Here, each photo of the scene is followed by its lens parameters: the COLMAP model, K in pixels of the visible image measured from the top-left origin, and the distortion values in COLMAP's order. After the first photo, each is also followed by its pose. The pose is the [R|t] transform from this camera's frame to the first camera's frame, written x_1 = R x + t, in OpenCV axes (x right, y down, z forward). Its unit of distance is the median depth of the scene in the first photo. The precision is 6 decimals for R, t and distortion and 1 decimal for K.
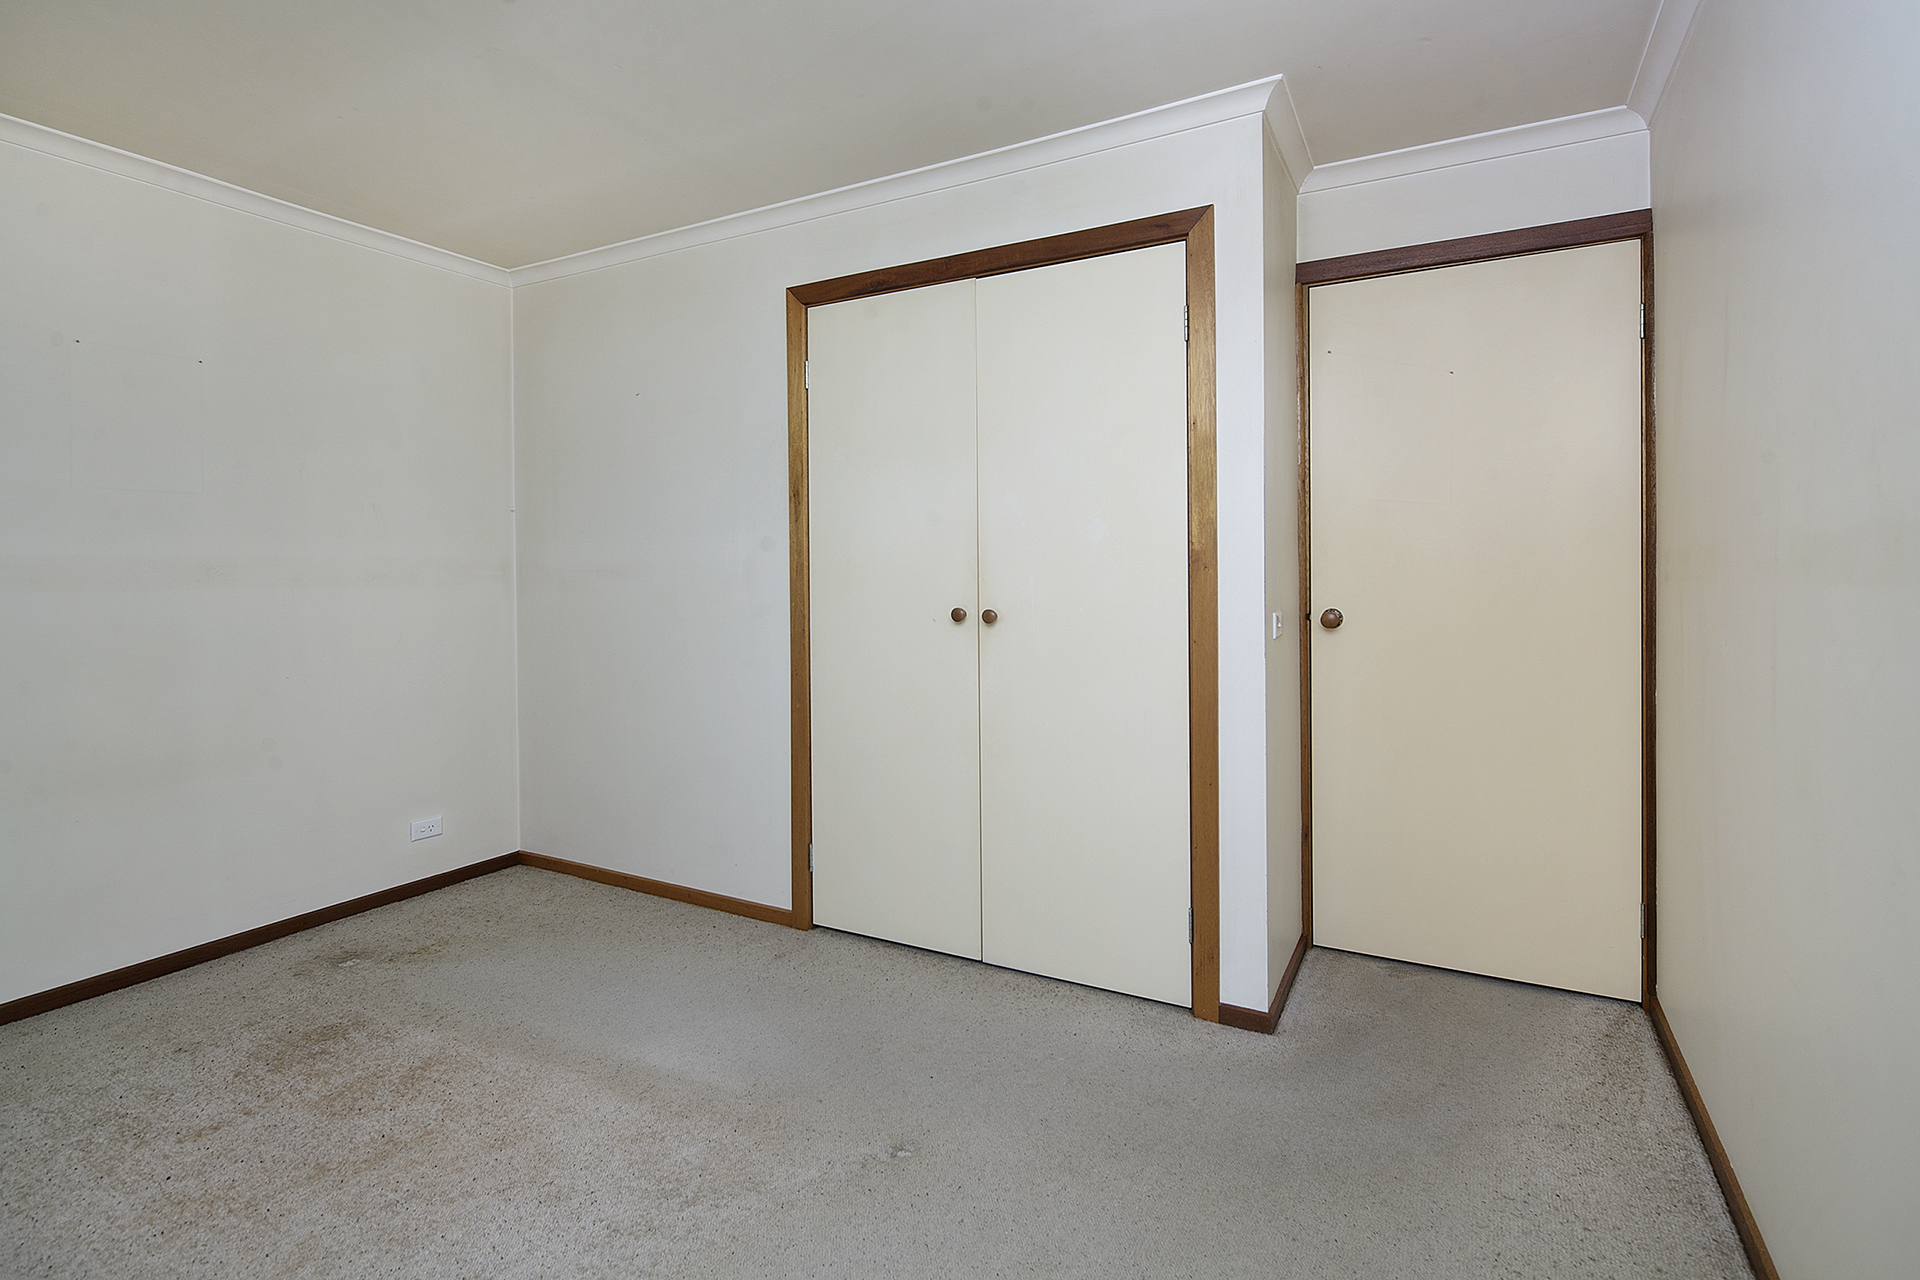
lens RADIAL K [[928.1, 0, 948.4], [0, 928.1, 583.3], [0, 0, 1]] dist [-0.004486, -0.003224]
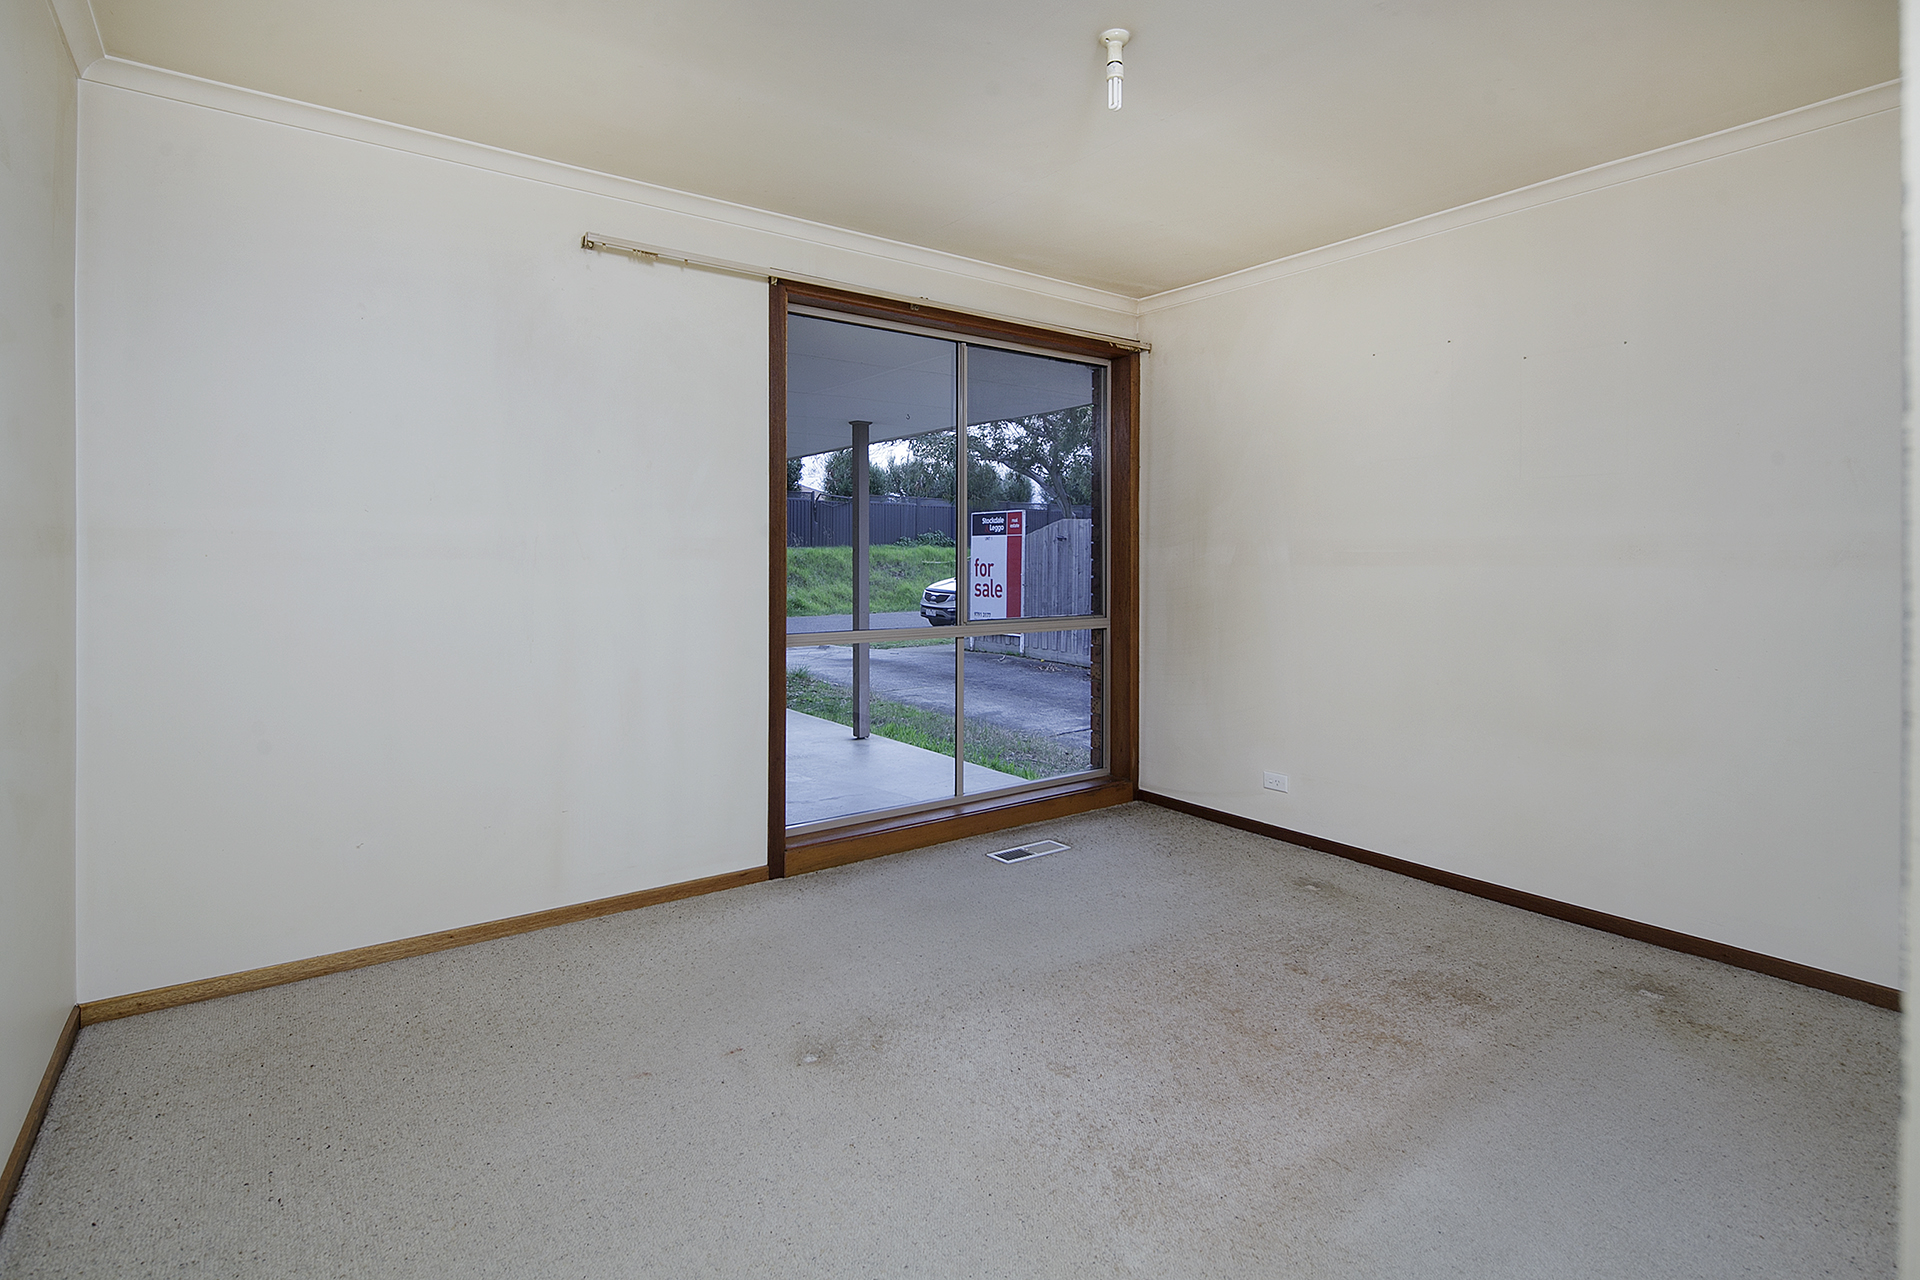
lens RADIAL K [[928.1, 0, 959.2], [0, 928.1, 636.3], [0, 0, 1]] dist [-0.004486, -0.003224]
pose [[-0.404319, 0.084212, -0.910733, 0.535451], [-0.011419, 0.995210, 0.097092, -0.016756], [0.914547, 0.049656, -0.401420, 0.964087]]
